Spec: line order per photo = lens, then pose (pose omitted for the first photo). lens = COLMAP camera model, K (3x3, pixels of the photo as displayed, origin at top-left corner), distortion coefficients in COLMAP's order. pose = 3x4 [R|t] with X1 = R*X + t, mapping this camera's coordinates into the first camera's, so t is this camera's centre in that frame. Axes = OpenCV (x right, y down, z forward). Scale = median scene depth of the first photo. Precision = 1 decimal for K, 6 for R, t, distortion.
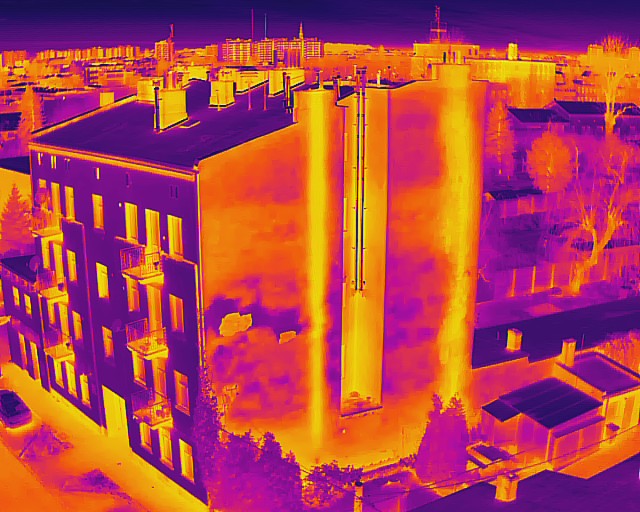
lens RADIAL K [[769.7, 0, 320.0], [0, 769.7, 256.0], [0, 0, 1]] dist [-0.291536, 0.023501]
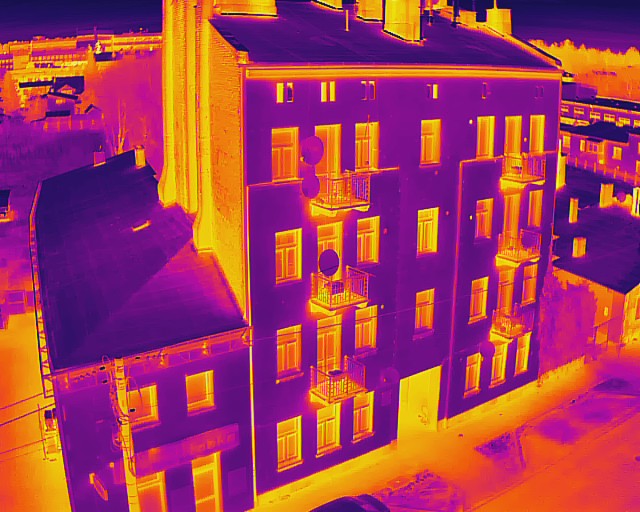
lens RADIAL K [[769.7, 0, 320.0], [0, 769.7, 256.0], [0, 0, 1]] dist [-0.291536, 0.023501]
pose [[0.093456, -0.258279, 0.961539, -1.170268], [0.252119, 0.940428, 0.228103, -0.165700], [-0.963173, 0.221104, 0.153006, 1.071778]]
